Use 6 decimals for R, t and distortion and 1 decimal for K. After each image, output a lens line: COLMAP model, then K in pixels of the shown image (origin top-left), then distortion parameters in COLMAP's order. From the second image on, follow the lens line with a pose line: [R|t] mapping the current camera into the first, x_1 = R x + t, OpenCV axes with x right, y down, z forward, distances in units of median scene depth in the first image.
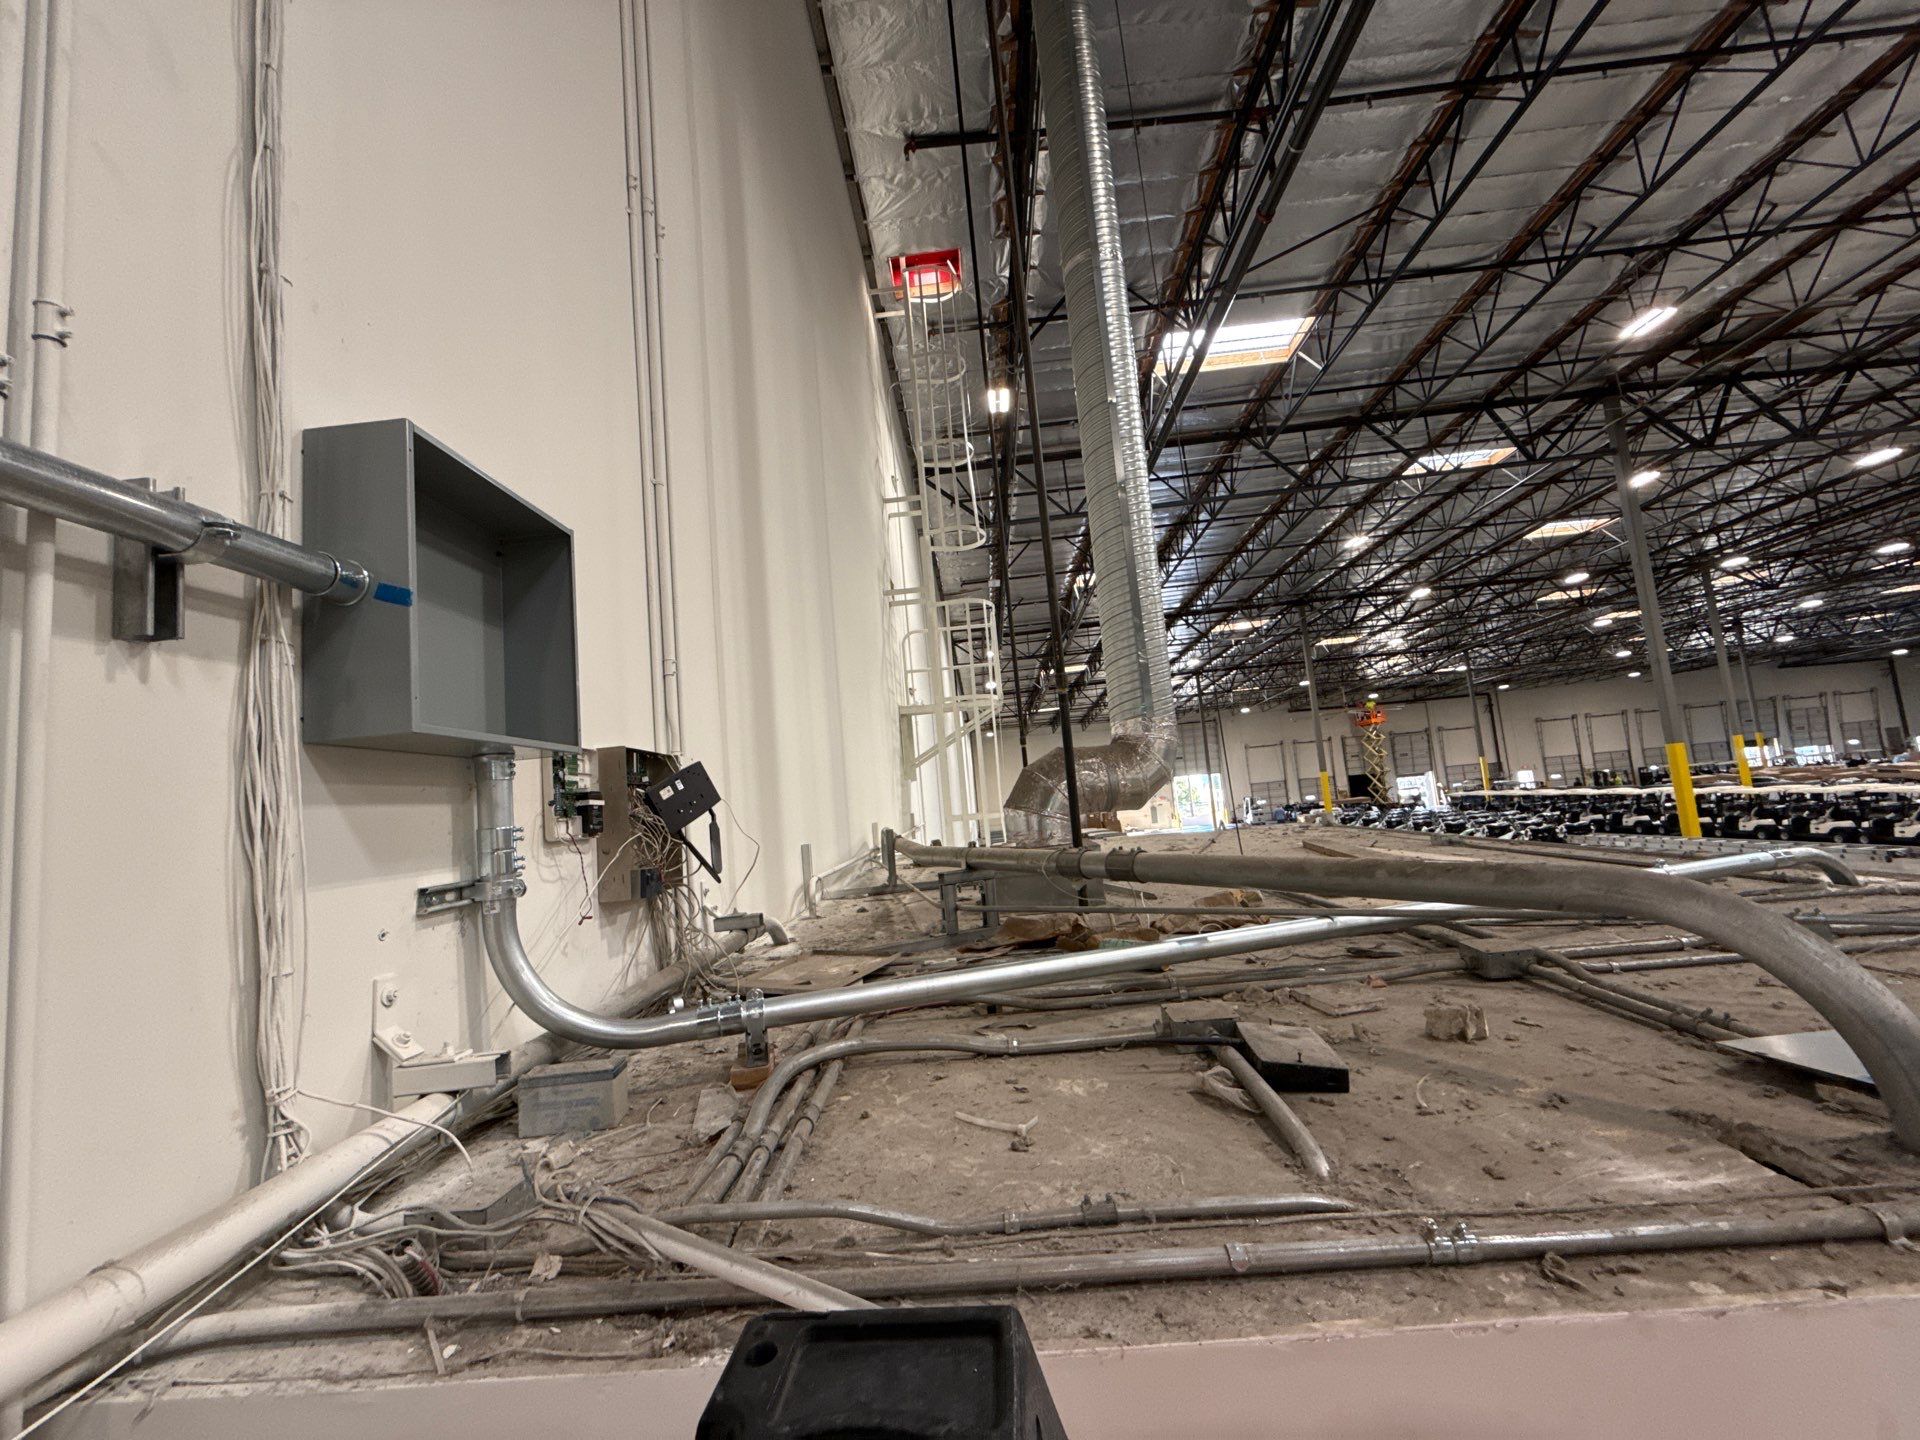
lens RADIAL K [[766.5, 0, 971.1], [0, 766.5, 726.6], [0, 0, 1]] dist [-0.014082, -0.000080]
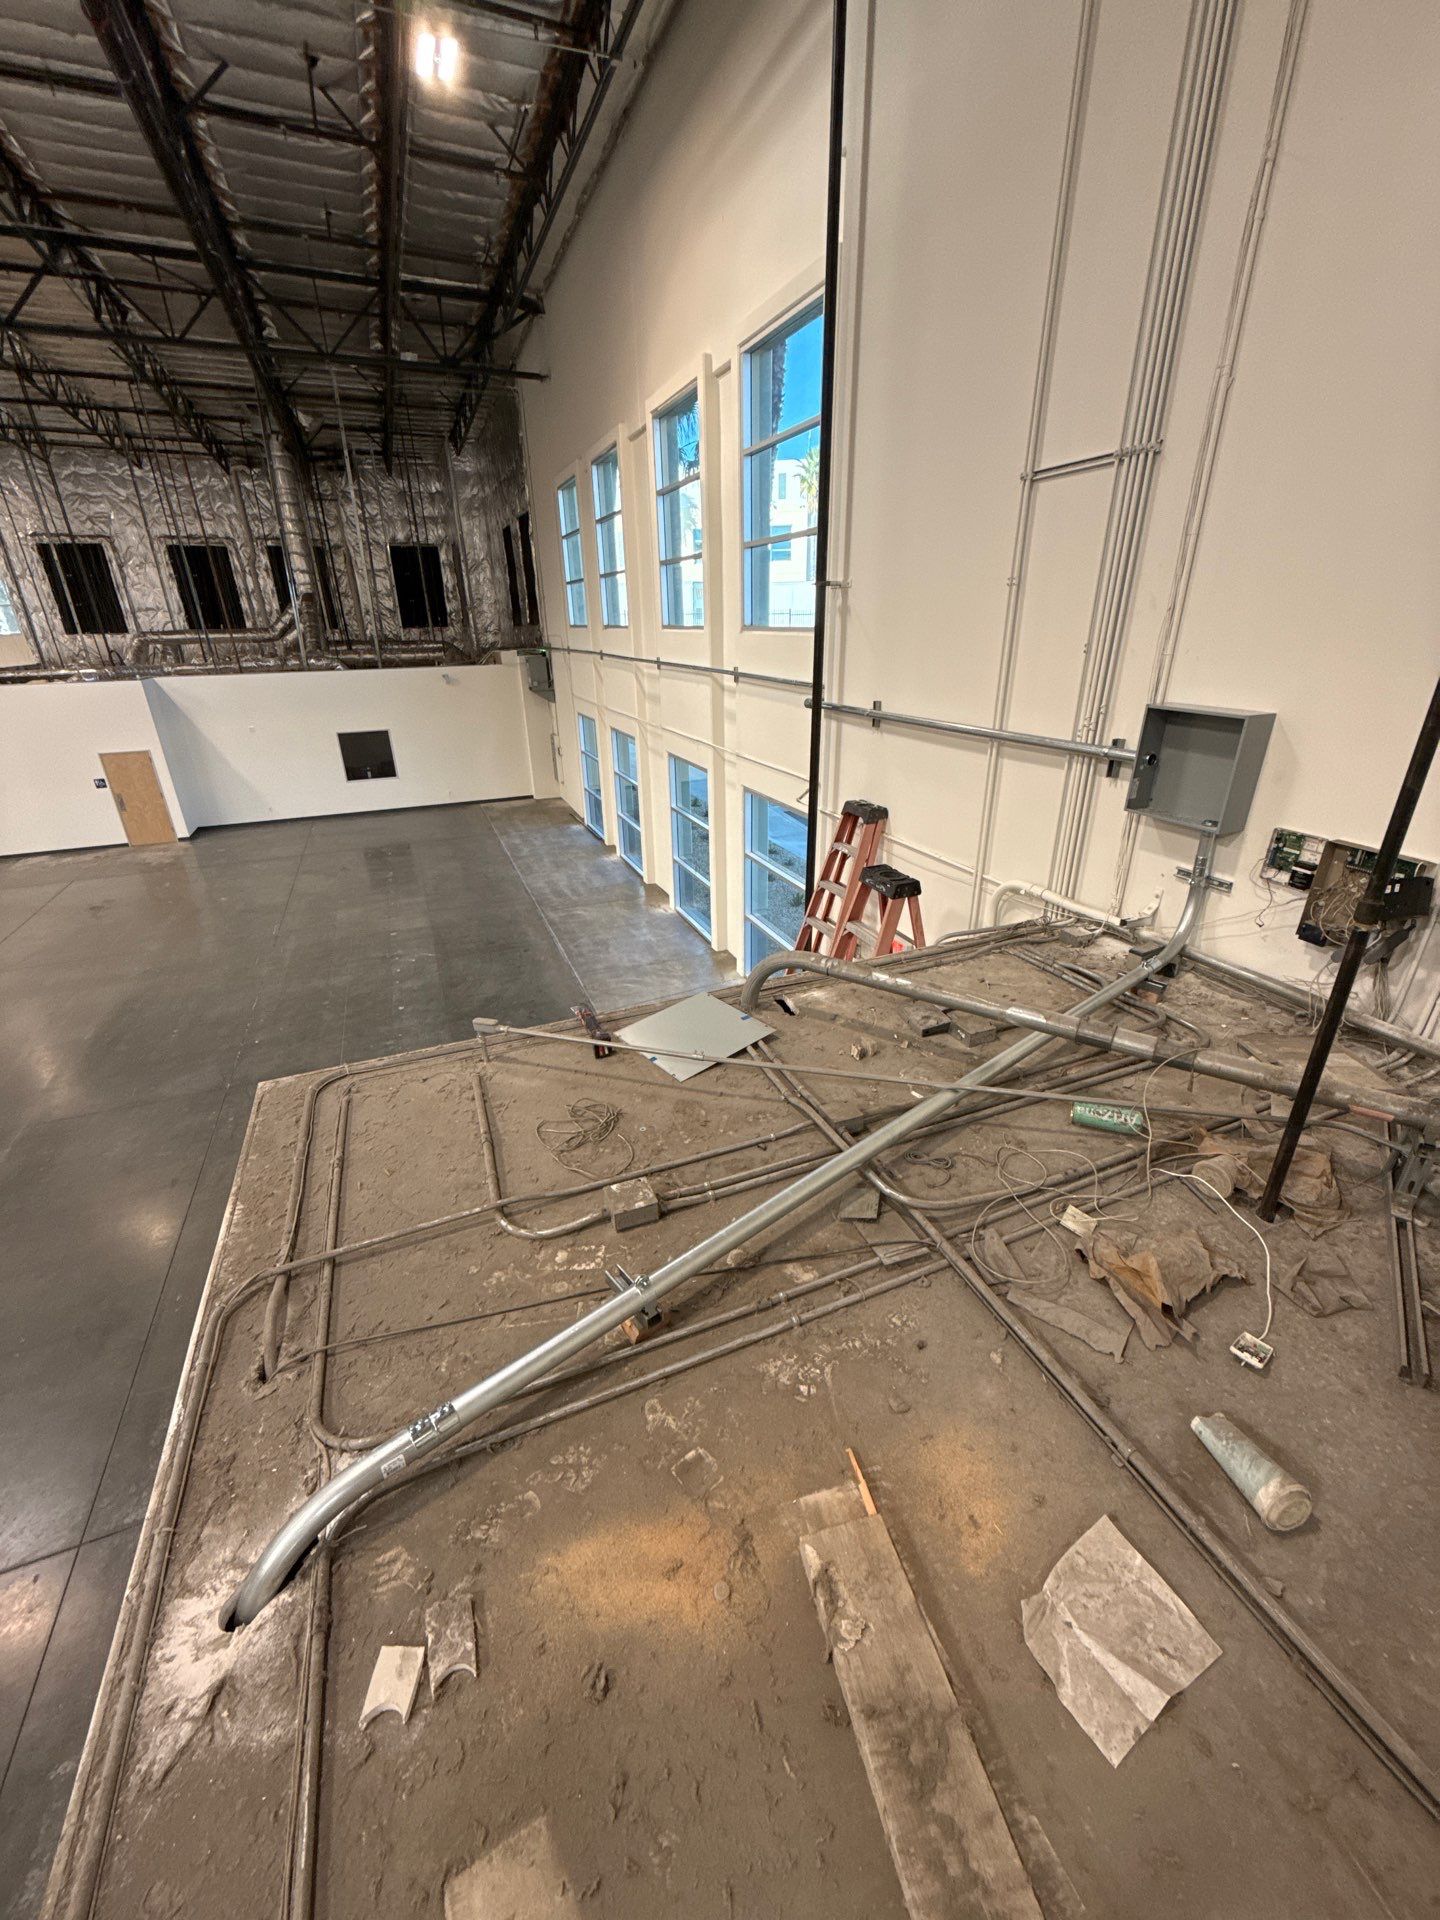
lens RADIAL K [[766.5, 0, 727.5], [0, 766.5, 964.9], [0, 0, 1]] dist [-0.014082, -0.000080]
pose [[-0.909161, 0.258928, -0.326162, 1.480656], [0.133254, 0.922909, 0.361224, -0.569942], [0.394549, 0.284949, -0.873576, 2.415130]]
